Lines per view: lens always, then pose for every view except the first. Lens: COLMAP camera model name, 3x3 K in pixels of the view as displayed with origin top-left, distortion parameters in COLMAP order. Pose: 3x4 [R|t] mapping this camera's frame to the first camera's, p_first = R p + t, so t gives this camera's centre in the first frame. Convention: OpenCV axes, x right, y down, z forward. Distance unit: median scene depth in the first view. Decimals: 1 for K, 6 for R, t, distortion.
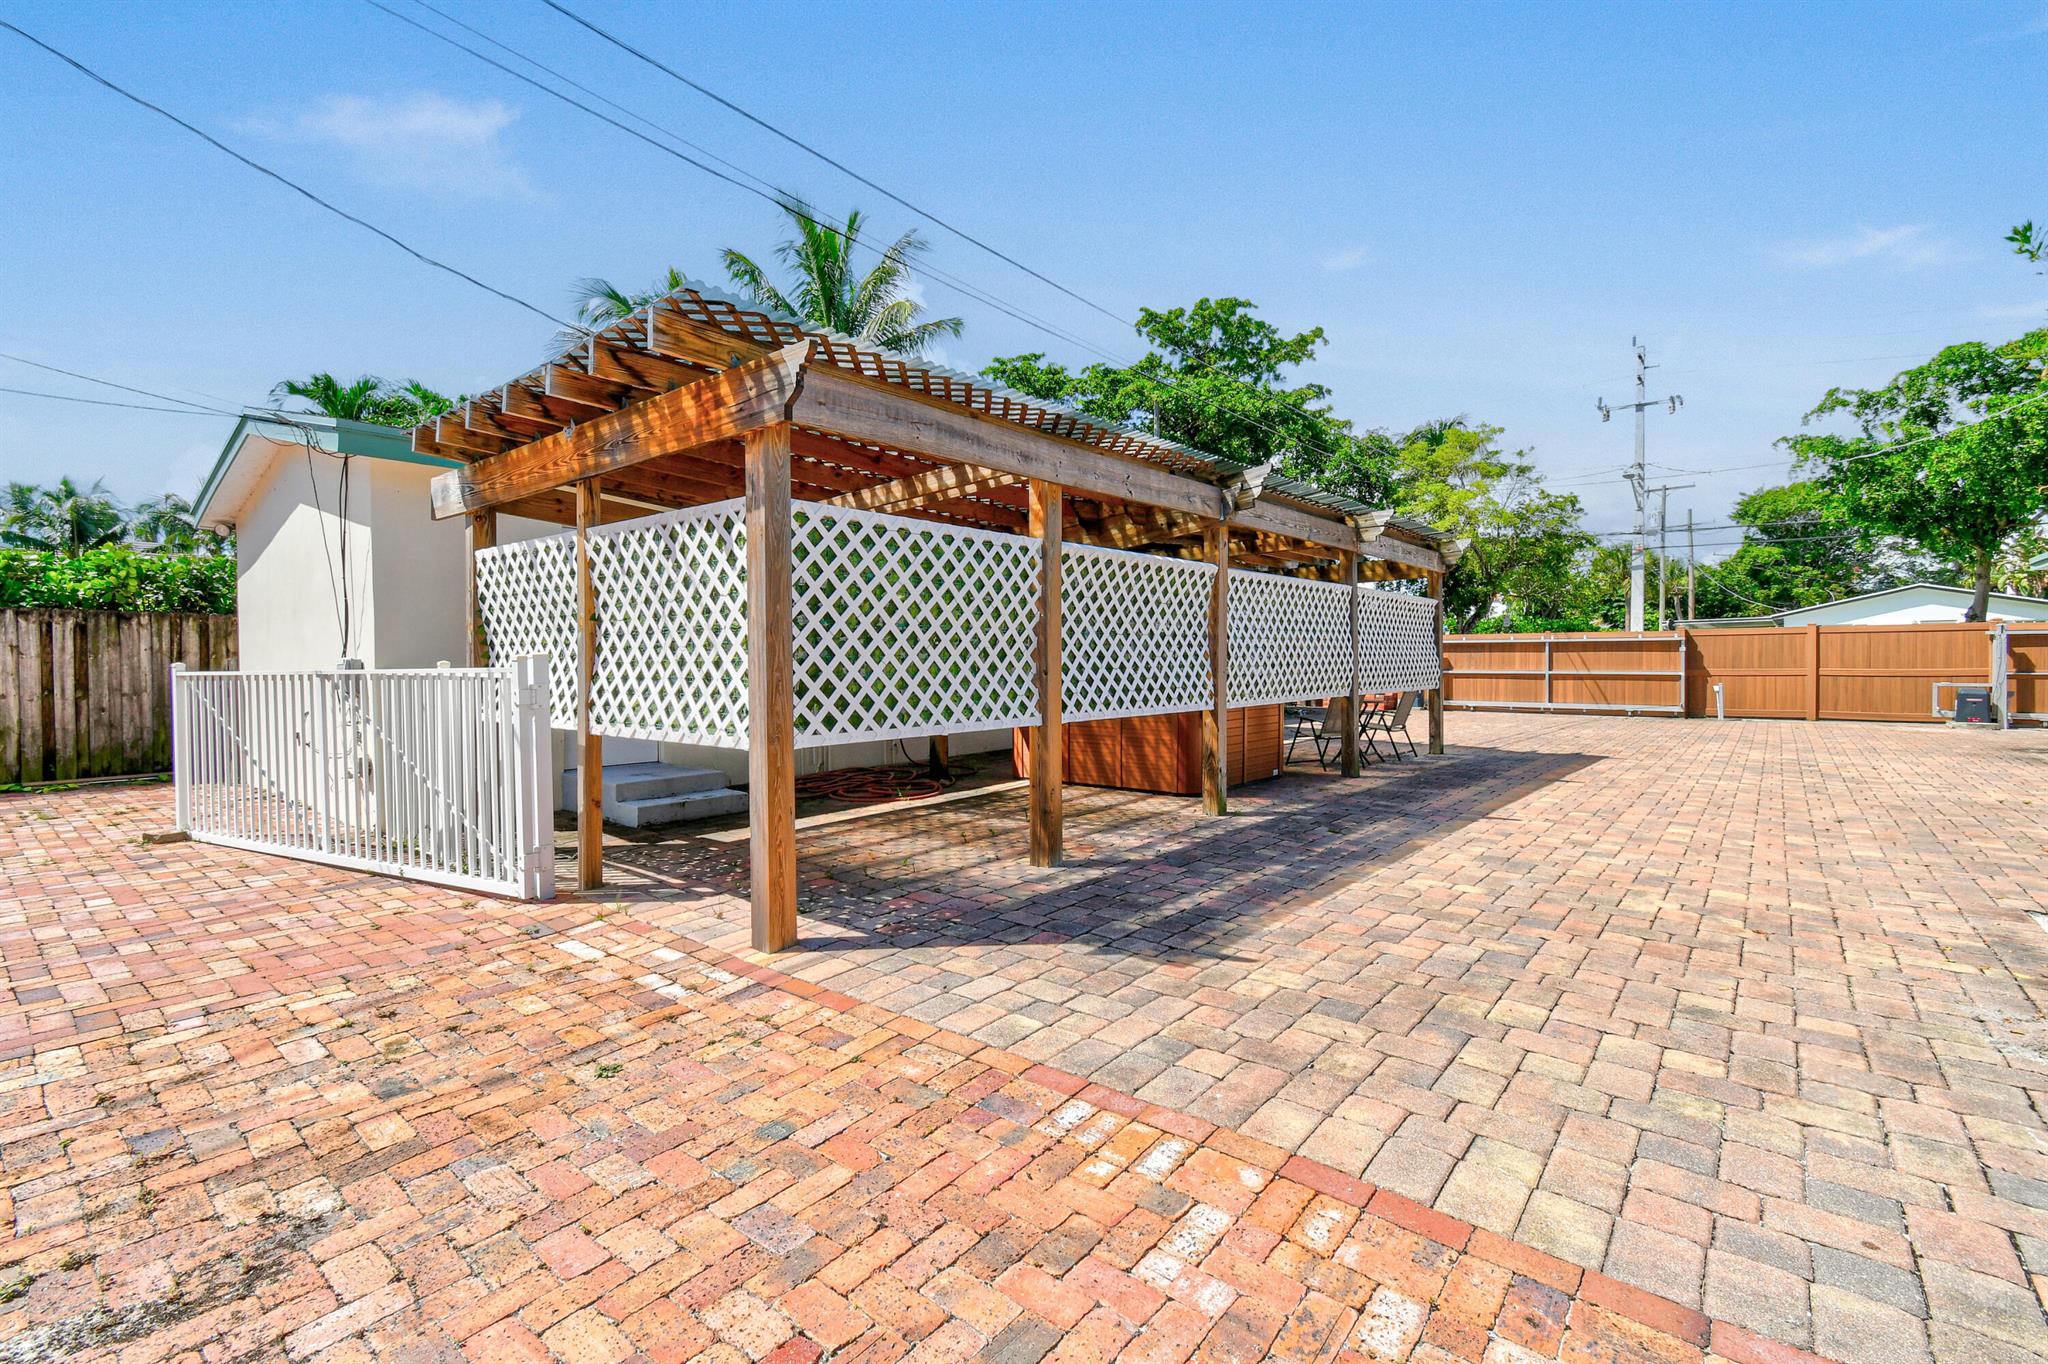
lens RADIAL K [[901.4, 0, 1022.4], [0, 901.4, 680.5], [0, 0, 1]] dist [0.042599, -0.005356]
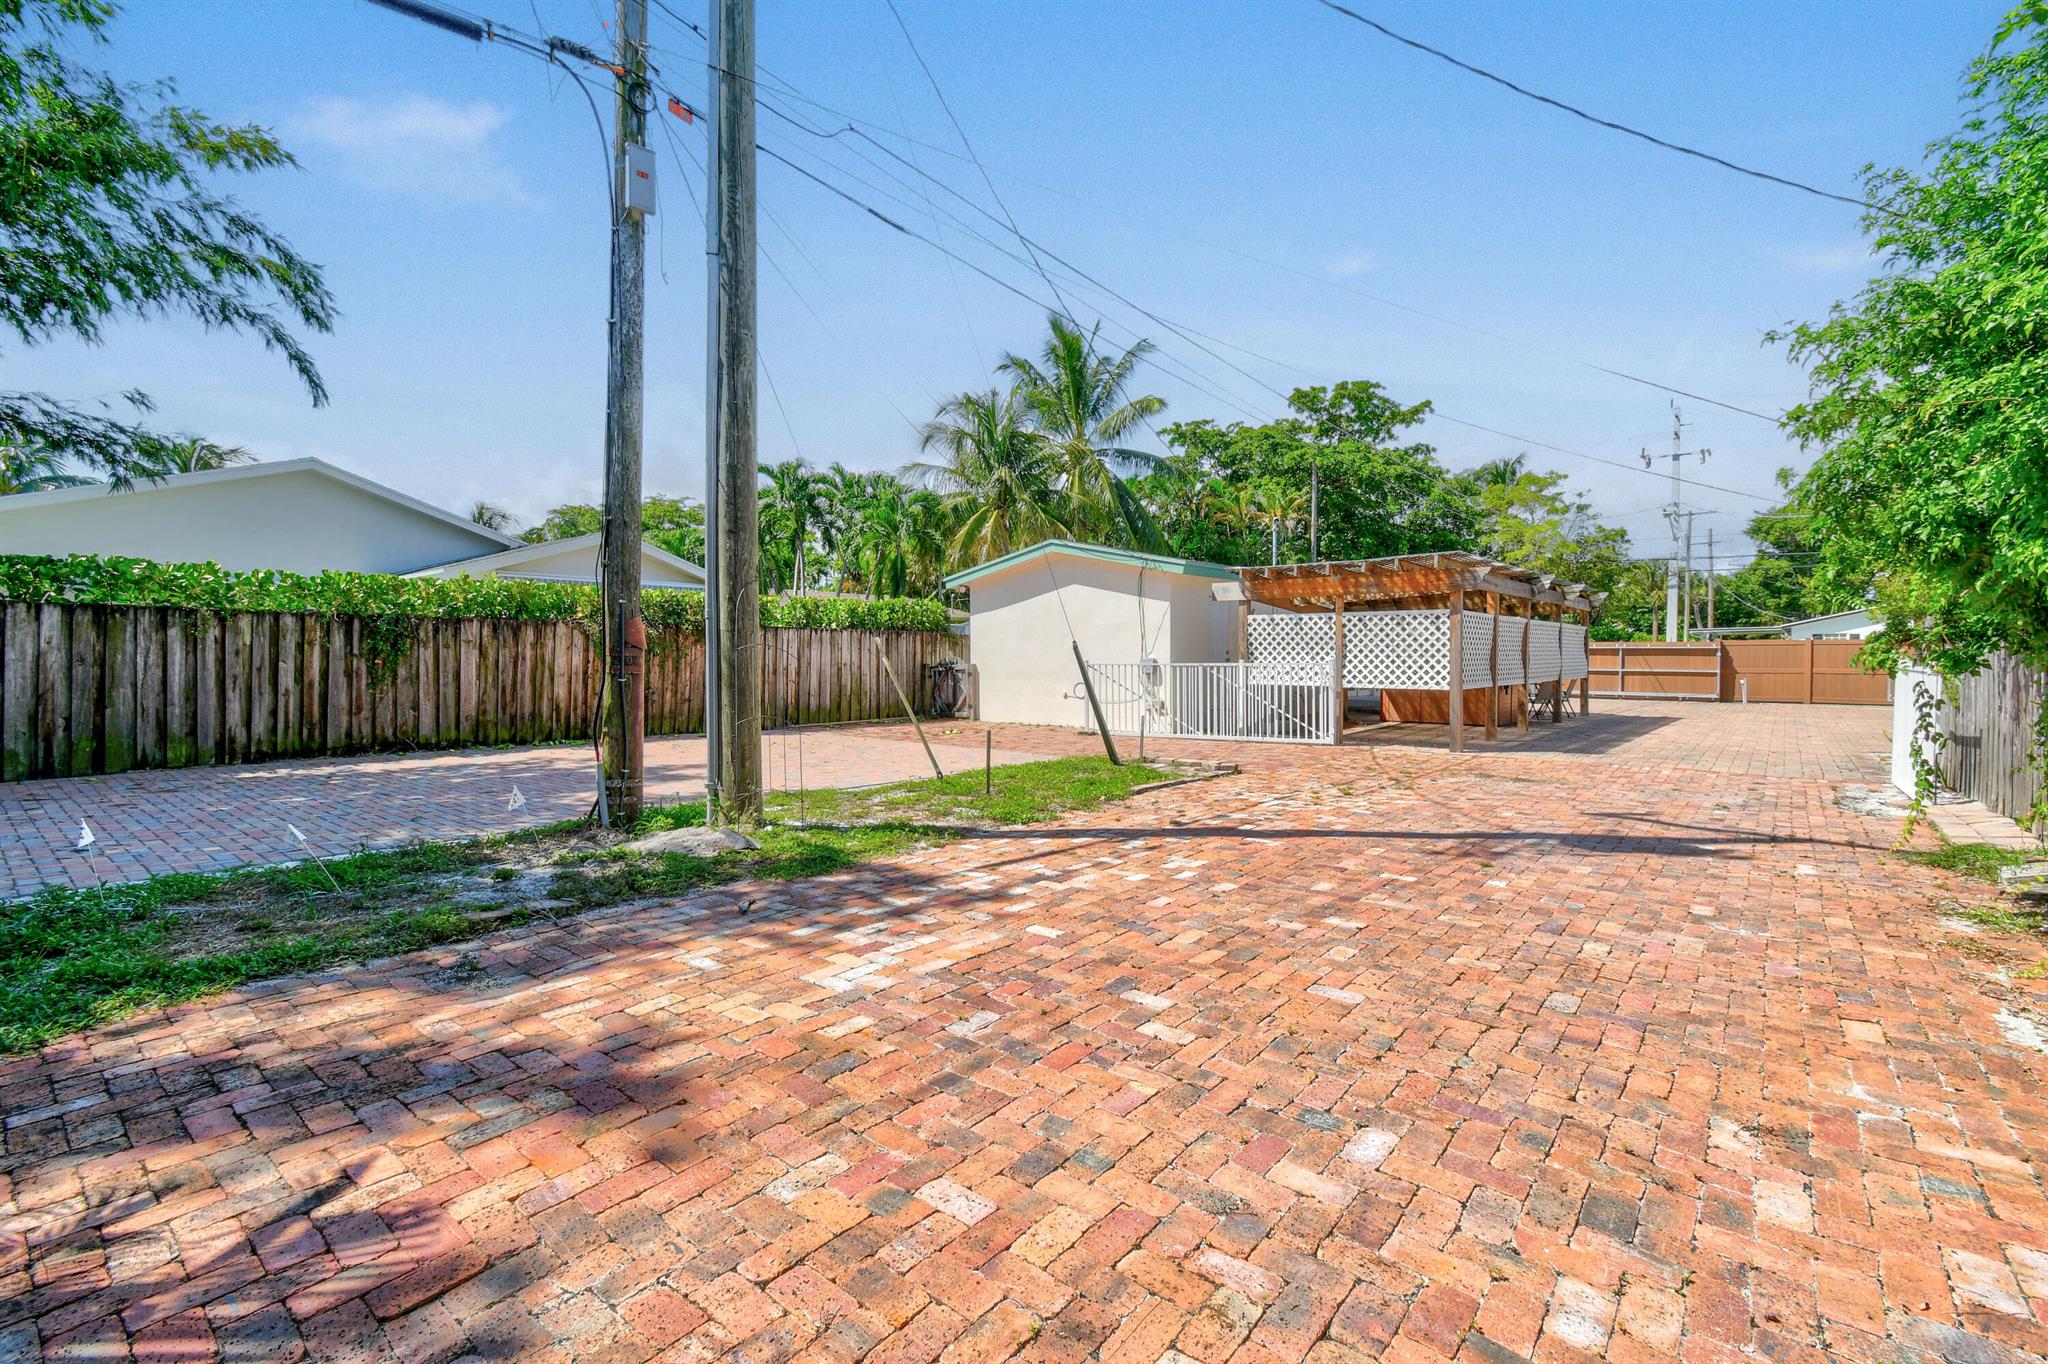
lens RADIAL K [[901.4, 0, 1034.1], [0, 901.4, 677.5], [0, 0, 1]] dist [0.042599, -0.005356]
pose [[0.999969, 0.007821, 0.001112, -0.223007], [-0.007822, 0.999969, 0.001005, 0.005394], [-0.001104, -0.001014, 0.999999, -0.276670]]
